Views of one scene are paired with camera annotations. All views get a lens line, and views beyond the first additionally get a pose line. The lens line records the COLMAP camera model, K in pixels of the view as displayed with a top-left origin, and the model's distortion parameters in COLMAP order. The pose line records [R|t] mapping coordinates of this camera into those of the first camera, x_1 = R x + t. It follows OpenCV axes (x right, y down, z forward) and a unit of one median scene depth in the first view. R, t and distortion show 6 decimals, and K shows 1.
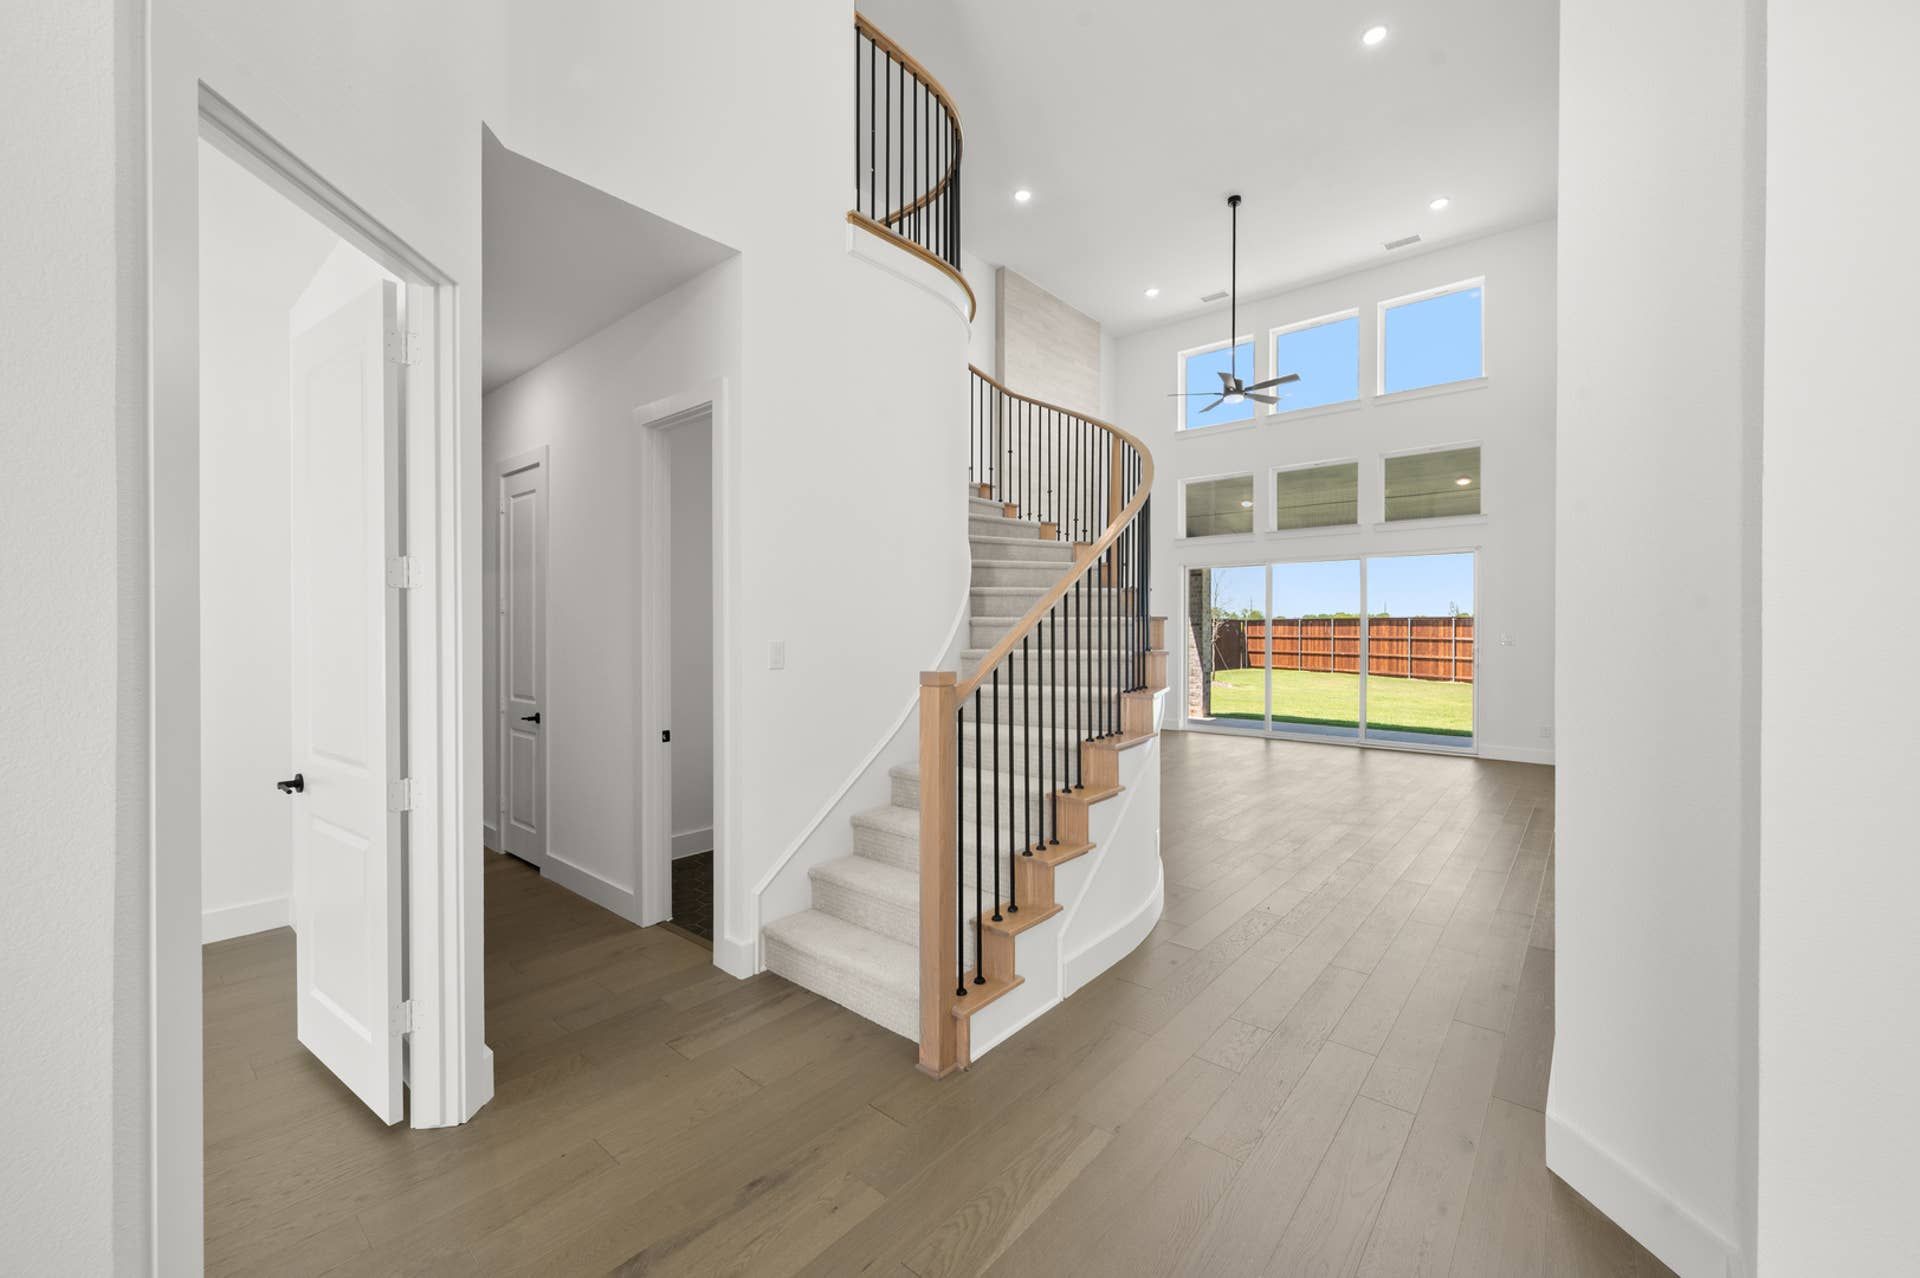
lens RADIAL K [[868.4, 0, 957.8], [0, 868.4, 633.7], [0, 0, 1]] dist [0.000360, 0.000239]
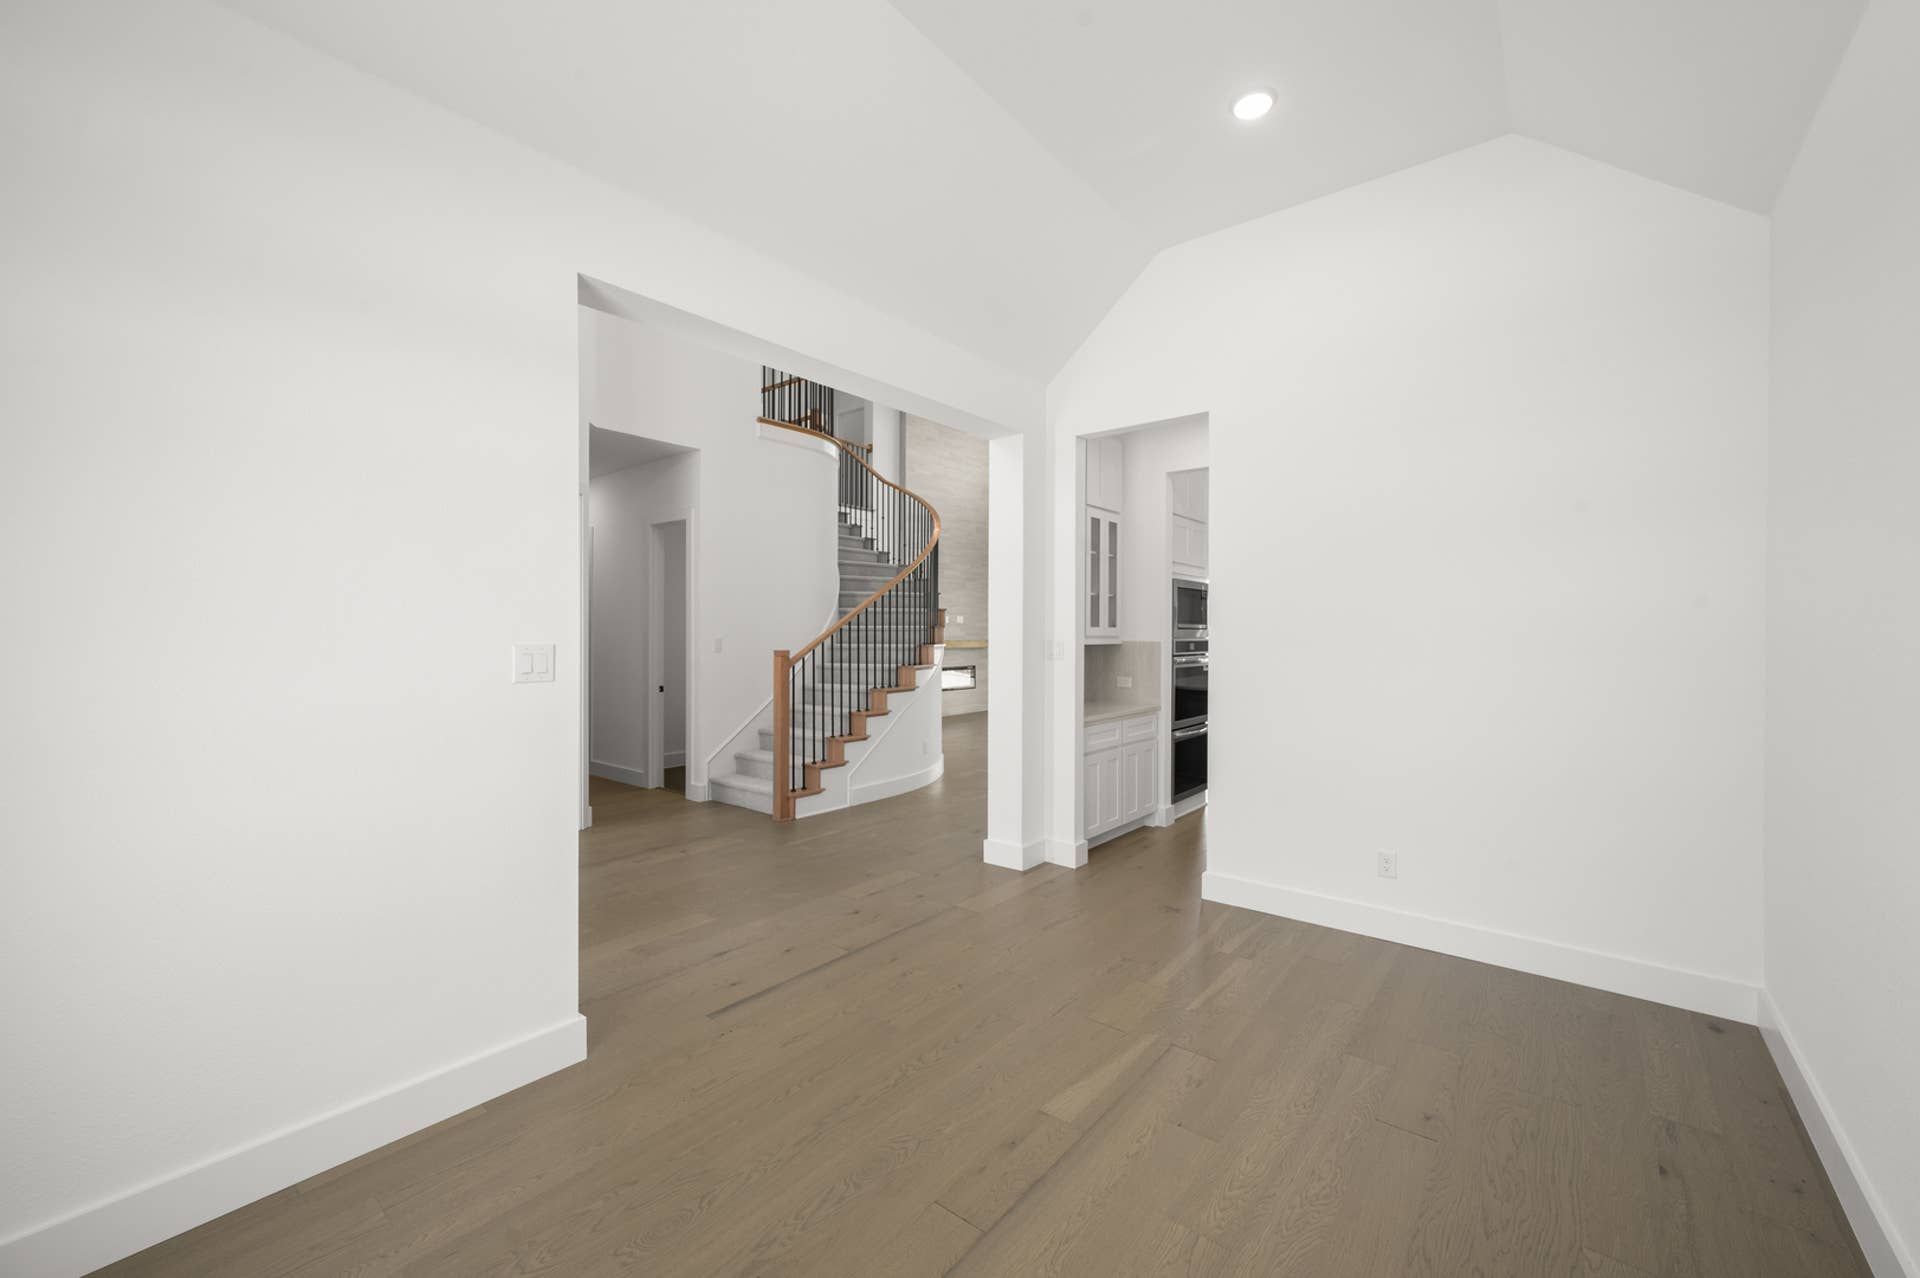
lens RADIAL K [[868.4, 0, 957.8], [0, 868.4, 633.7], [0, 0, 1]] dist [0.000360, 0.000239]
pose [[0.999860, 0.003234, 0.016418, 0.306865], [-0.003152, 0.999983, -0.004994, 0.006724], [-0.016434, 0.004941, 0.999853, -0.997489]]
